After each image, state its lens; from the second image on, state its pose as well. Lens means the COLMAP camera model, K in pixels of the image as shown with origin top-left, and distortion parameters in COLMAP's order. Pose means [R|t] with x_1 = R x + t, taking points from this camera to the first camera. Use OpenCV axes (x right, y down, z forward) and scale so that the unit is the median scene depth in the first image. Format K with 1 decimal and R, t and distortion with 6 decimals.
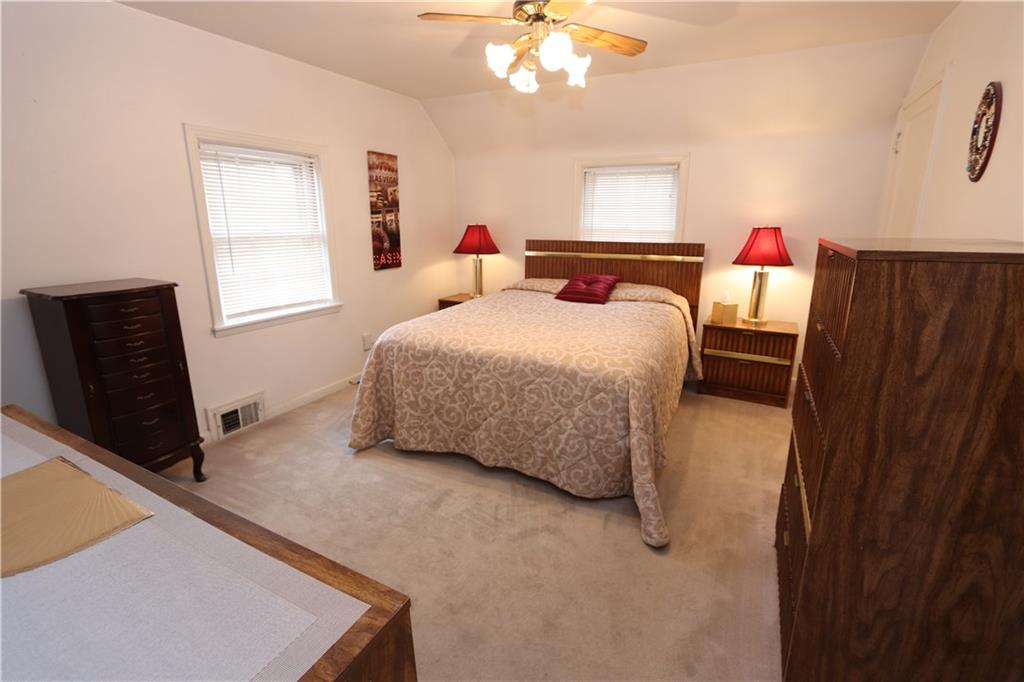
lens RADIAL K [[475.5, 0, 501.5], [0, 475.5, 342.1], [0, 0, 1]] dist [-0.013052, 0.001805]
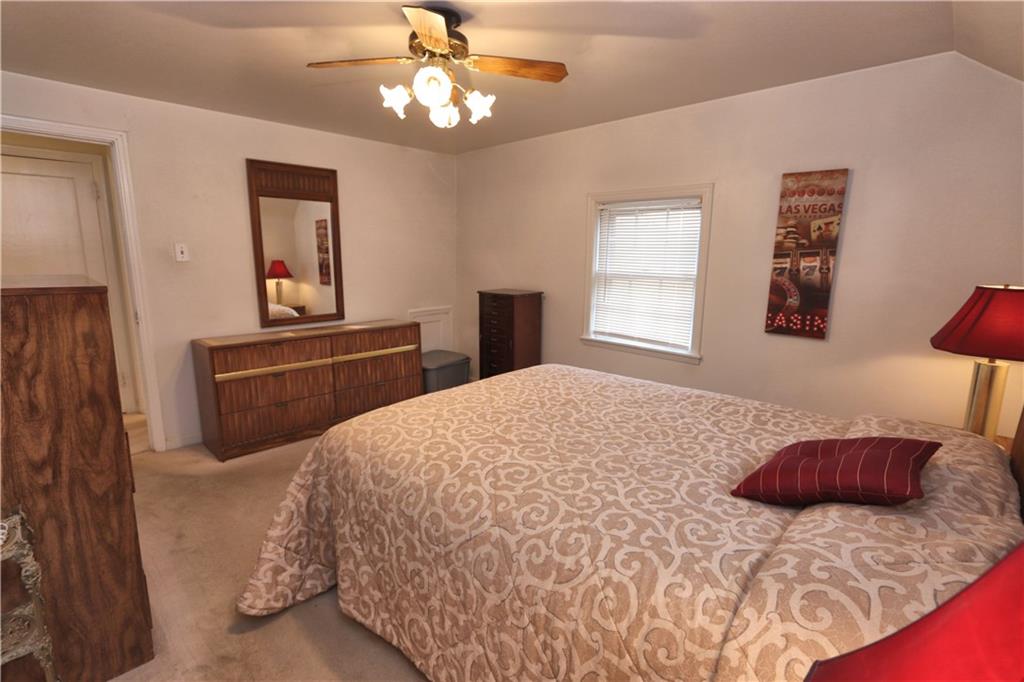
lens RADIAL K [[475.5, 0, 501.5], [0, 475.5, 342.1], [0, 0, 1]] dist [-0.013052, 0.001805]
pose [[-0.280122, 0.179009, -0.943126, 0.555409], [-0.255206, 0.933219, 0.252928, -0.221787], [0.925420, 0.311542, -0.215732, 0.793813]]
